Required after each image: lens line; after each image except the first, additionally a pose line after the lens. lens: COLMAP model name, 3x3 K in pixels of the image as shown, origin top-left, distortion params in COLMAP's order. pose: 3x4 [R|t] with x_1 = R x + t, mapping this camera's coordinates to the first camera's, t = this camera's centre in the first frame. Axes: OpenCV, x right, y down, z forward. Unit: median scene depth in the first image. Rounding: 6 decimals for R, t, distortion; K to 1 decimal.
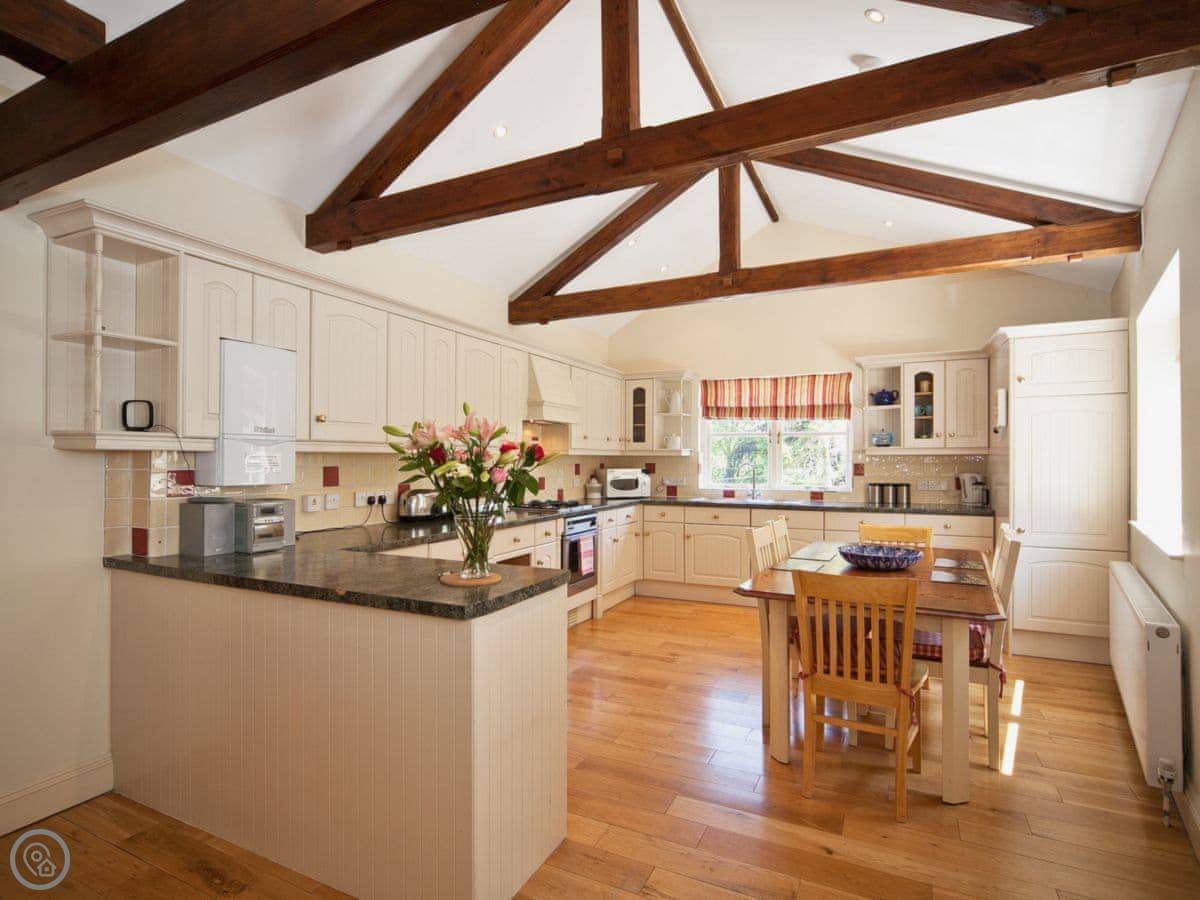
lens RADIAL K [[615.5, 0, 597.7], [0, 615.5, 453.4], [0, 0, 1]] dist [0.002336, -0.000164]
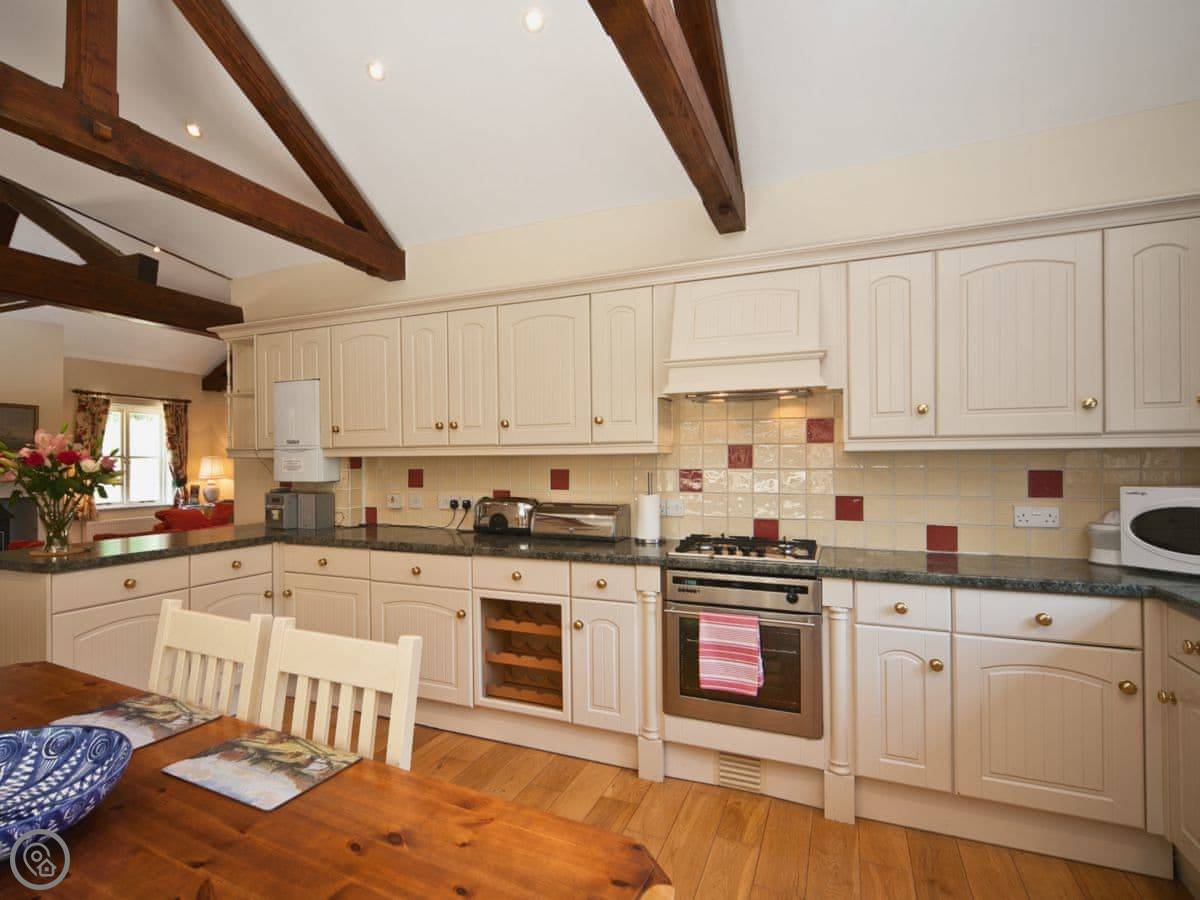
lens RADIAL K [[615.5, 0, 592.6], [0, 615.5, 452.9], [0, 0, 1]] dist [0.002336, -0.000164]
pose [[0.056256, -0.012493, -0.998338, 0.632862], [0.013037, 0.999846, -0.011778, 0.008166], [0.998331, -0.012353, 0.056410, 1.157132]]
